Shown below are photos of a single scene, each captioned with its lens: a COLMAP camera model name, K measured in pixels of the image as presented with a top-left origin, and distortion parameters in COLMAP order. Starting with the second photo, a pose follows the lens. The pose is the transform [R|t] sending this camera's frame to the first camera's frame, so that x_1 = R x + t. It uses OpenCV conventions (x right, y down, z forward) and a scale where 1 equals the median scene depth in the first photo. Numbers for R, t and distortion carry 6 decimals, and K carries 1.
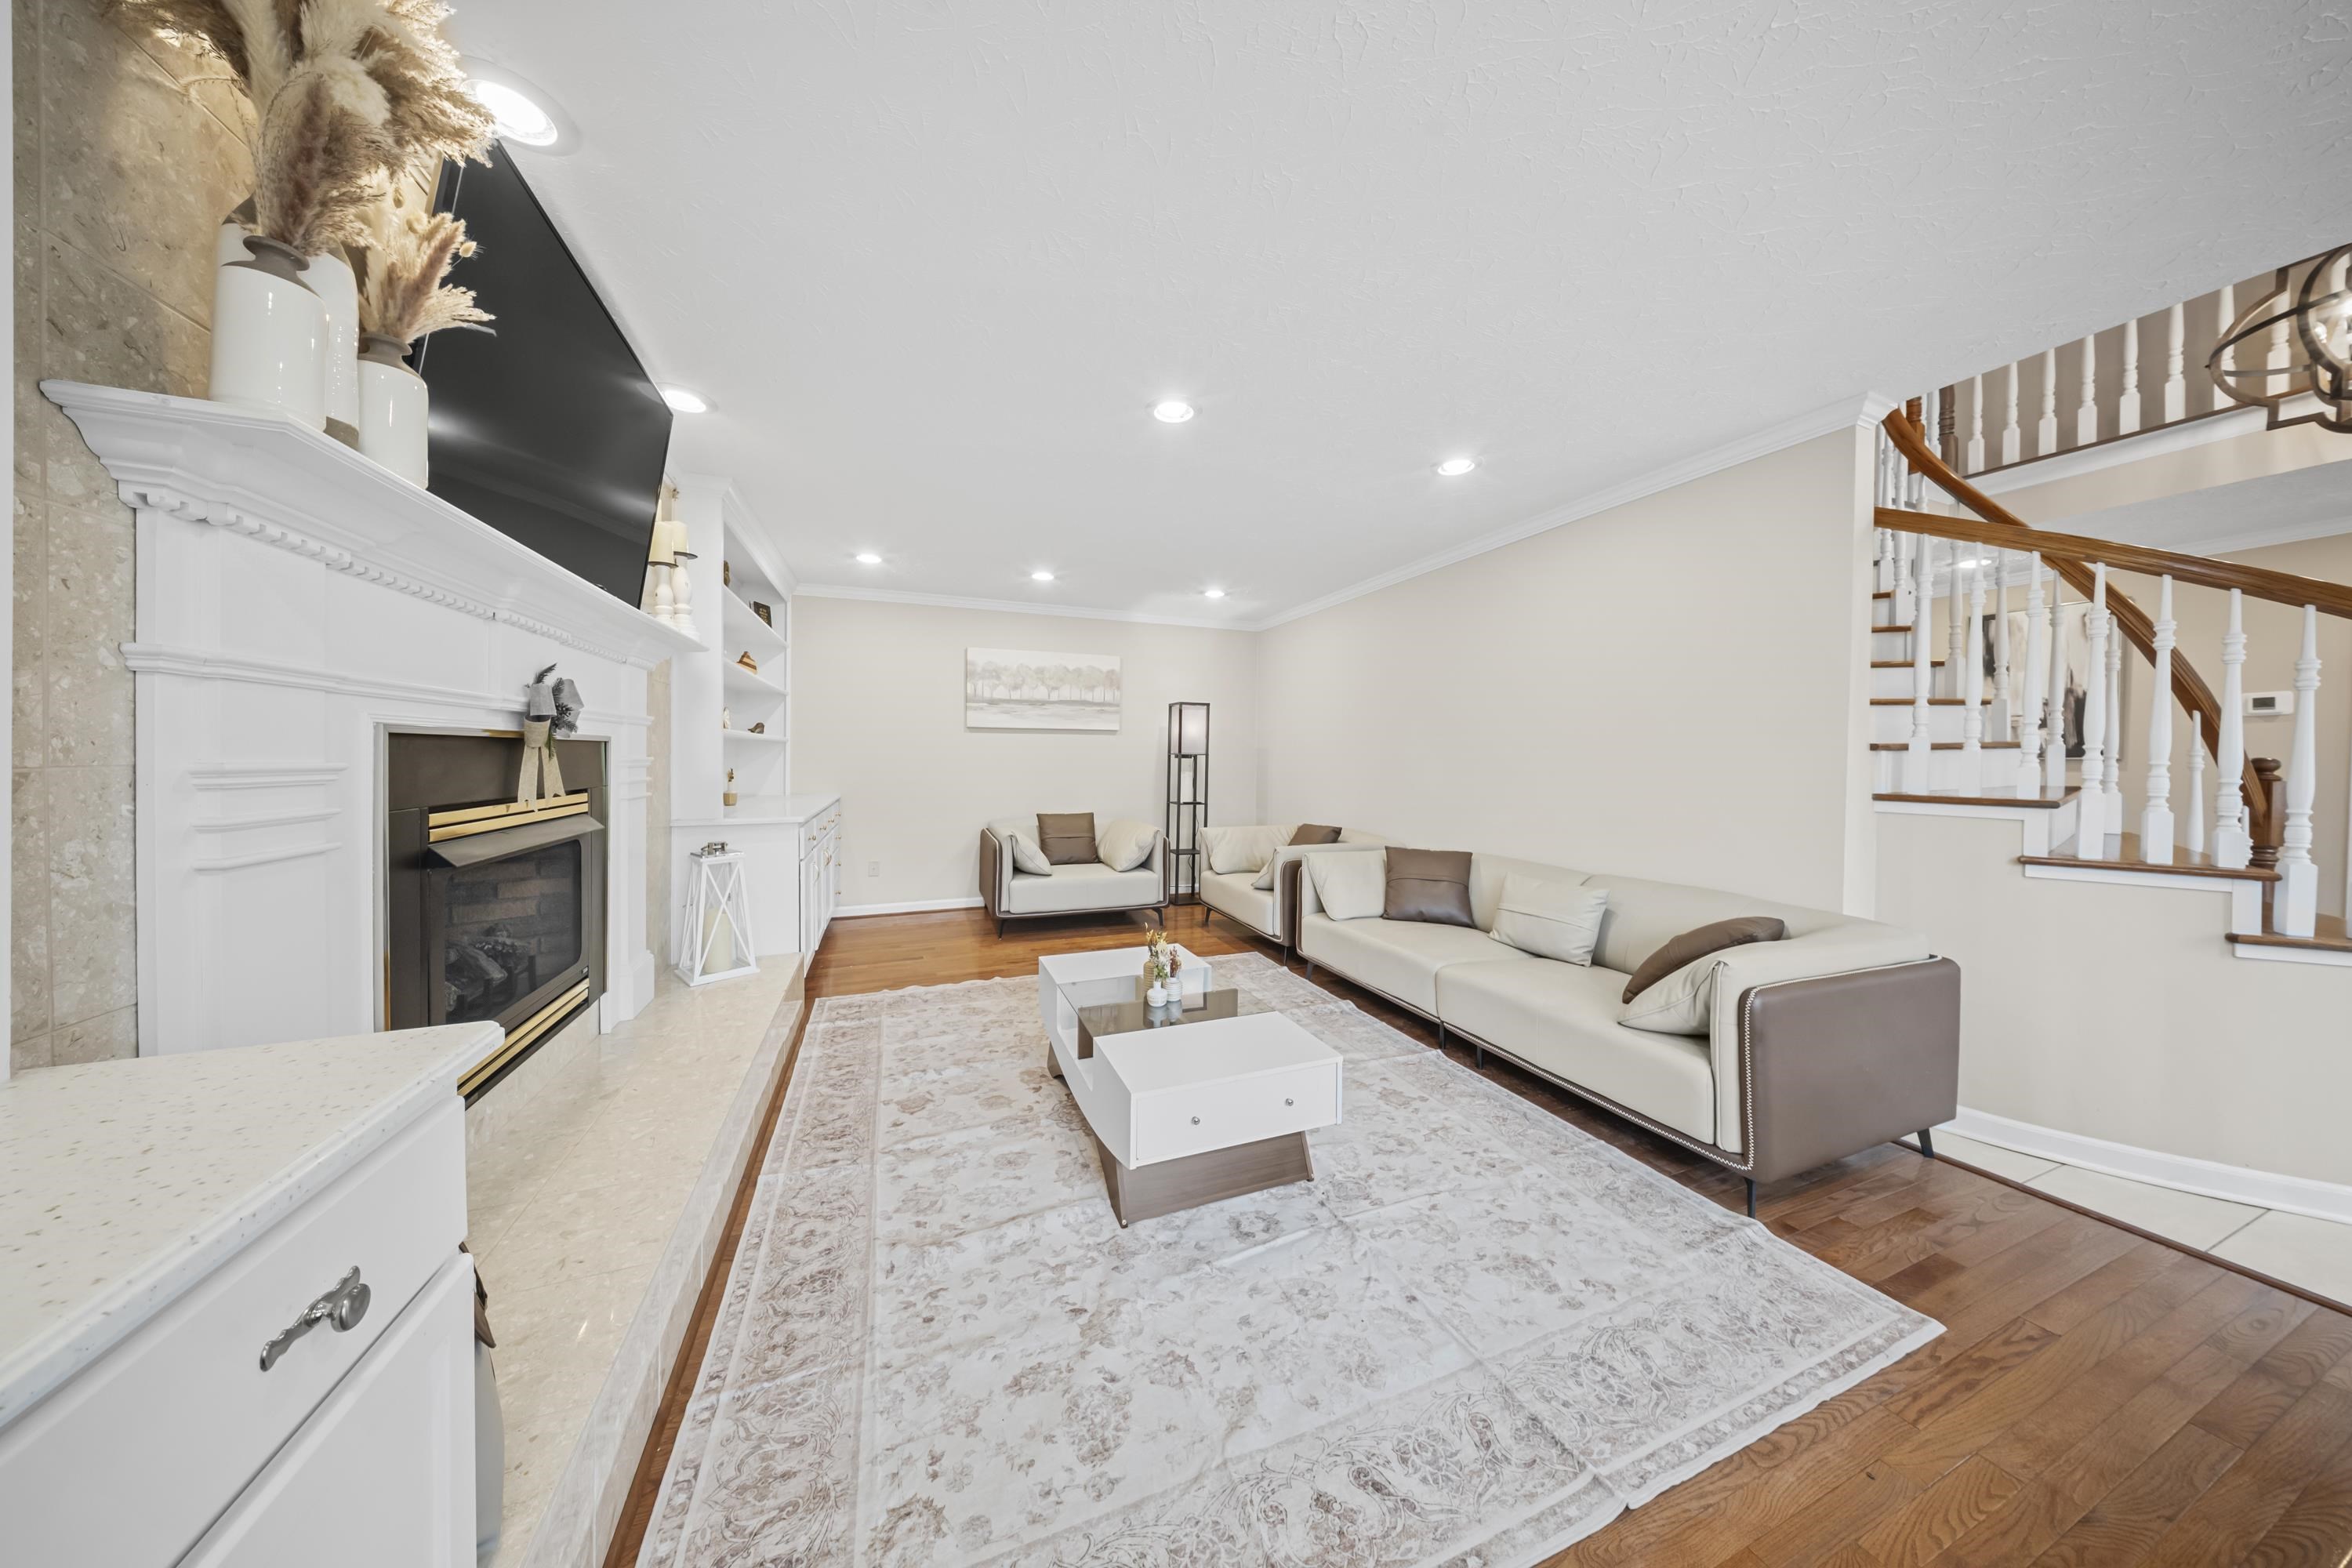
lens RADIAL K [[692.4, 0, 1174.7], [0, 692.4, 763.3], [0, 0, 1]] dist [0.000841, -0.002381]
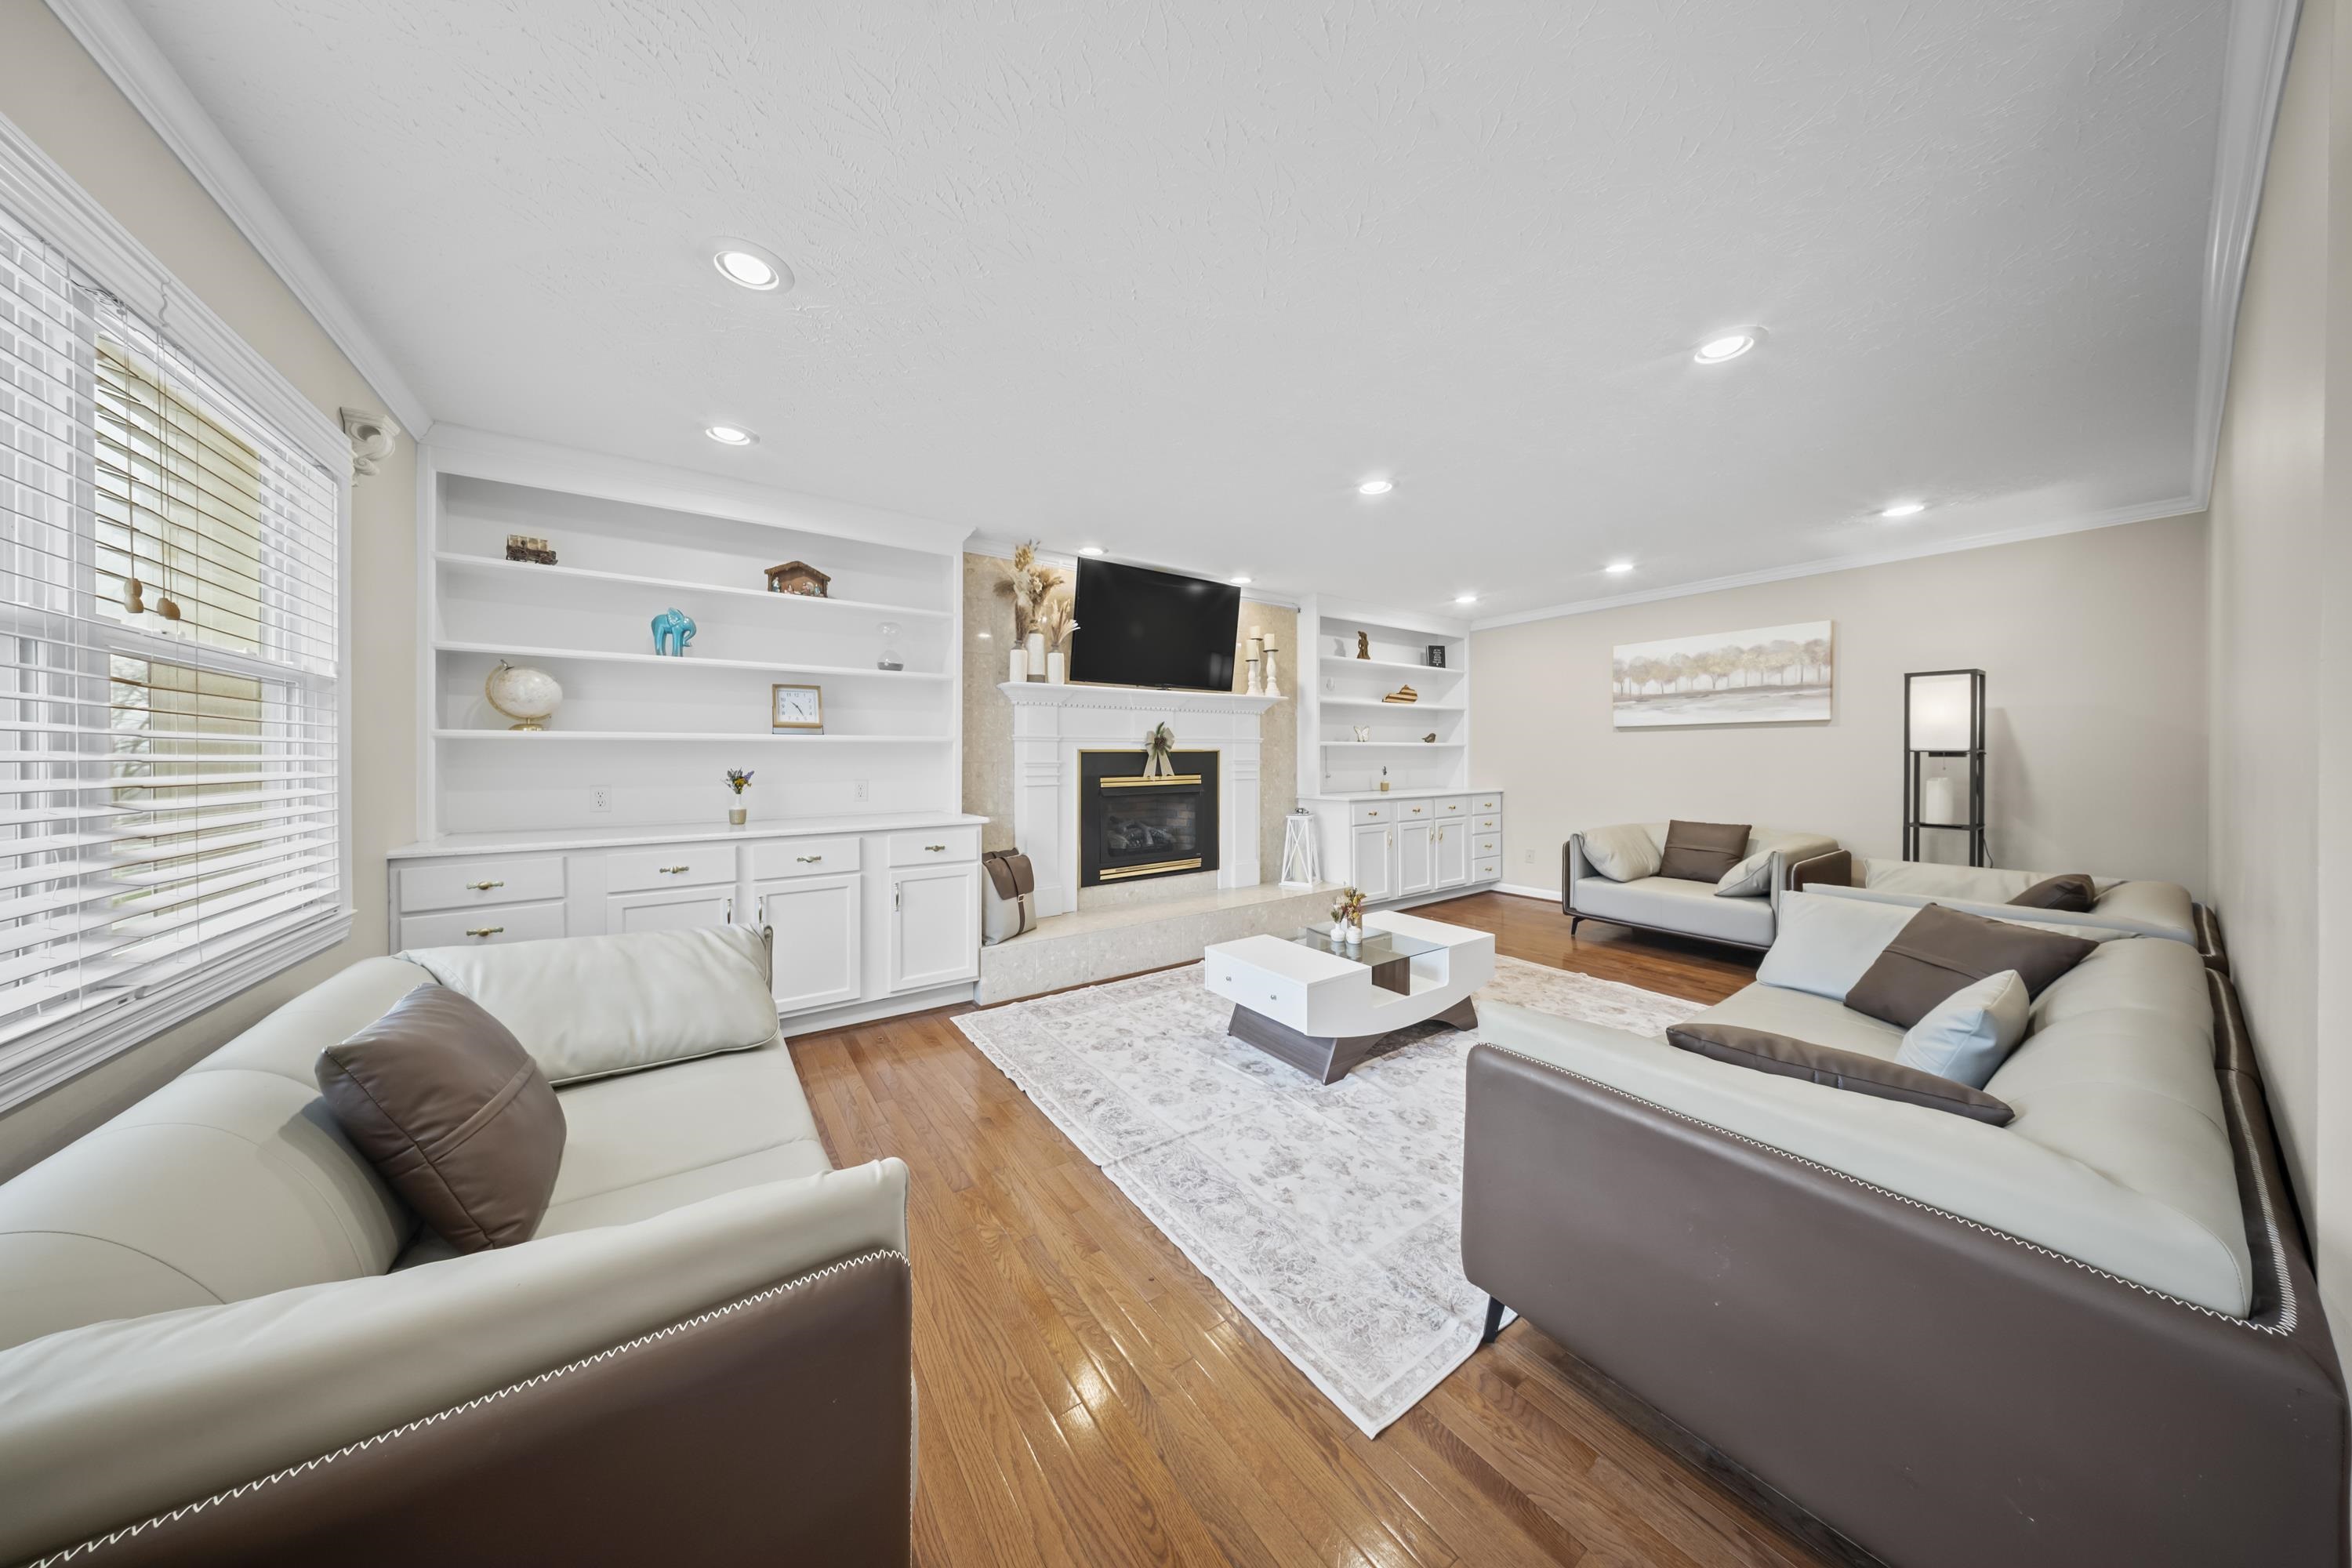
lens RADIAL K [[692.4, 0, 1174.7], [0, 692.4, 763.3], [0, 0, 1]] dist [0.000841, -0.002381]
pose [[0.236917, 0.002004, -0.971528, 1.648818], [-0.003198, 0.999994, 0.001282, 0.001337], [0.971525, 0.002803, 0.236922, 0.496902]]
